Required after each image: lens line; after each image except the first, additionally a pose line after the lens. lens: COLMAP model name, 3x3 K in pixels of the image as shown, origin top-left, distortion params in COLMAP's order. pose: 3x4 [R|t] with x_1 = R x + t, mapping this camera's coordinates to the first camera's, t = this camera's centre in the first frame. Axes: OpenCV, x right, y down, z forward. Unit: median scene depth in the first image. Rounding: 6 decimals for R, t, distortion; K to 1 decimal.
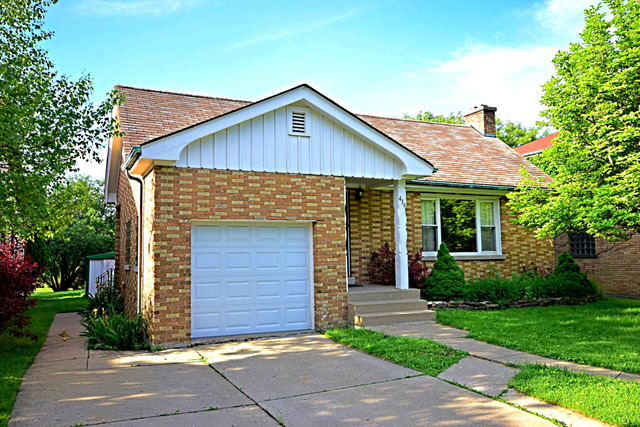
lens RADIAL K [[530.2, 0, 320.0], [0, 530.2, 213.5], [0, 0, 1]] dist [0.004912, 0.001169]
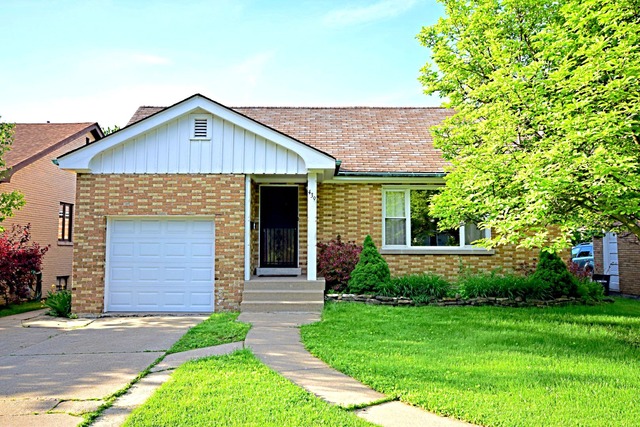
lens RADIAL K [[530.2, 0, 320.0], [0, 530.2, 213.5], [0, 0, 1]] dist [0.004912, 0.001169]
pose [[0.903430, -0.014471, -0.428491, 0.675667], [0.019490, 0.999783, 0.007328, 0.006654], [0.428292, -0.014971, 0.903517, 0.089318]]
